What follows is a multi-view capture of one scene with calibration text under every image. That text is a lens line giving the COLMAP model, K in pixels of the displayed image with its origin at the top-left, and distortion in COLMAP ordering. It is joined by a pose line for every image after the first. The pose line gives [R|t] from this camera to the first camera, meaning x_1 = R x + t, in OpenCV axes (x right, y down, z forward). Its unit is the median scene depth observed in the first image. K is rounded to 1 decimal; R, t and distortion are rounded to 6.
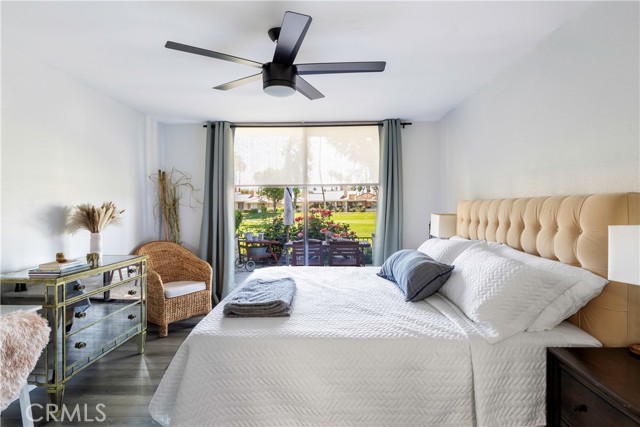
lens RADIAL K [[346.3, 0, 310.7], [0, 346.3, 207.0], [0, 0, 1]] dist [-0.000570, -0.000480]
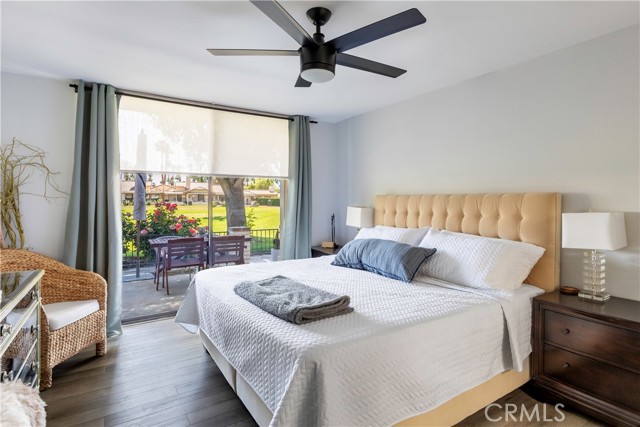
lens RADIAL K [[343.2, 0, 321.5], [0, 343.2, 205.0], [0, 0, 1]] dist [0.016257, -0.000624]
pose [[0.821062, 0.000093, 0.570839, -0.342460], [-0.007829, 0.999908, 0.011097, 0.003286], [-0.570785, -0.013581, 0.820987, 0.128080]]
